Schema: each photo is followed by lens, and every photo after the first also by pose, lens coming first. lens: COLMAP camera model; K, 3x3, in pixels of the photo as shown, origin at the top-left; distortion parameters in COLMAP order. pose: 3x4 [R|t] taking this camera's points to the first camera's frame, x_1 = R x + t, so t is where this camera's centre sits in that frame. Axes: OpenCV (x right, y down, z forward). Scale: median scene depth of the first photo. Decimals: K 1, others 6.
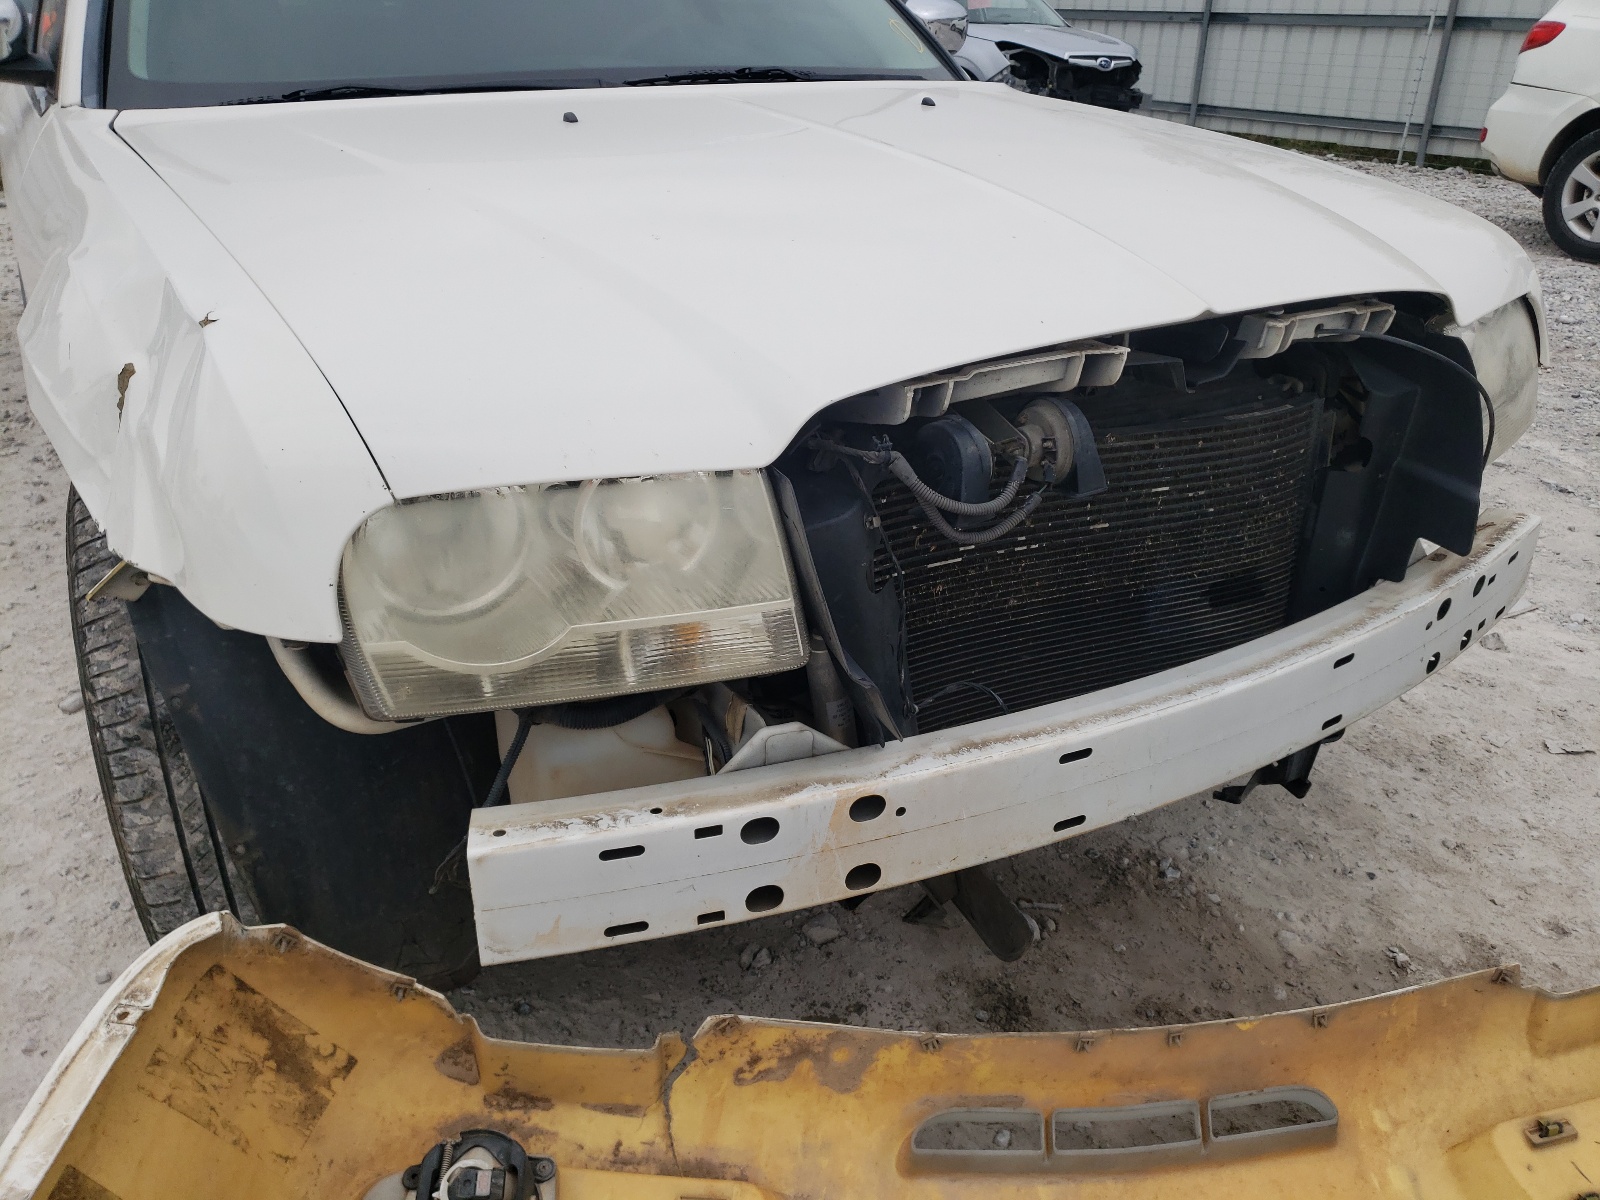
lens RADIAL K [[1268.9, 0, 801.1], [0, 1268.9, 622.8], [0, 0, 1]] dist [-0.064584, 0.048525]
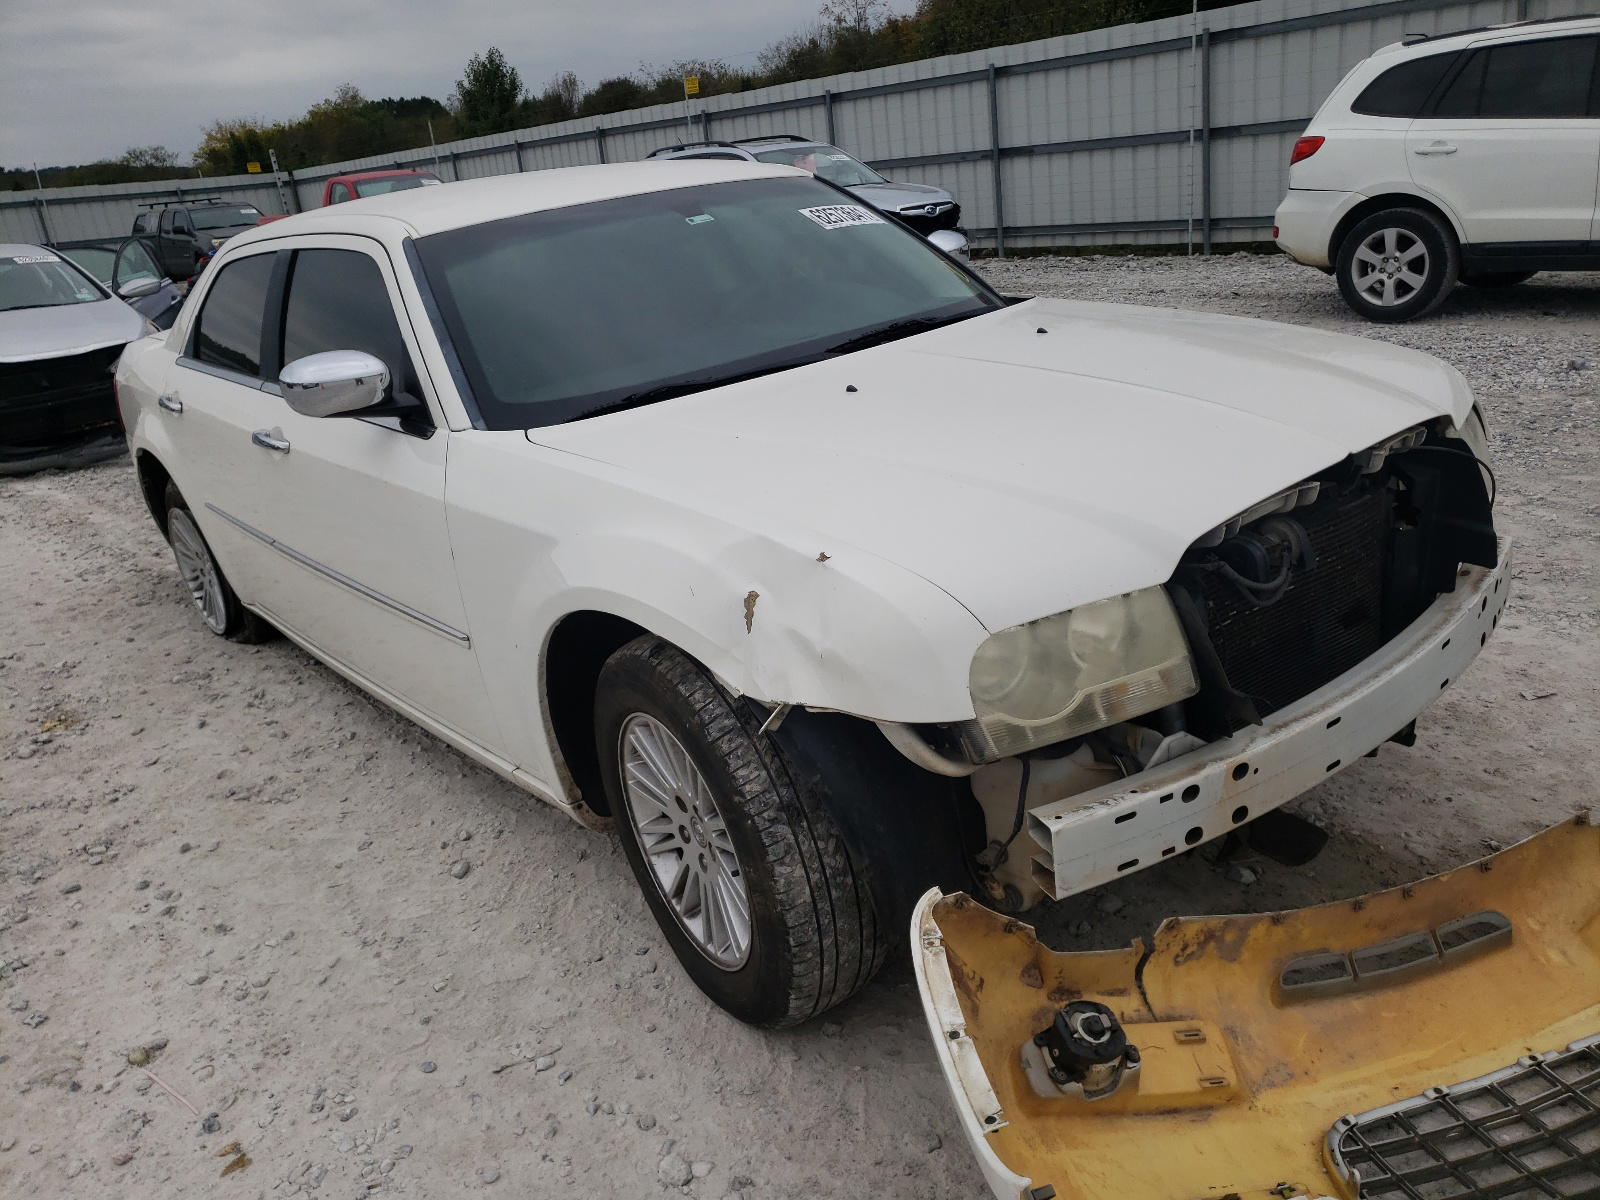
lens RADIAL K [[1217.2, 0, 800.0], [0, 1217.2, 600.0], [0, 0, 1]] dist [-0.098075, 0.056323]
pose [[0.982365, -0.165397, 0.087197, -0.554353], [0.174699, 0.978138, -0.112814, 0.001884], [-0.066632, 0.126057, 0.989783, -0.507819]]
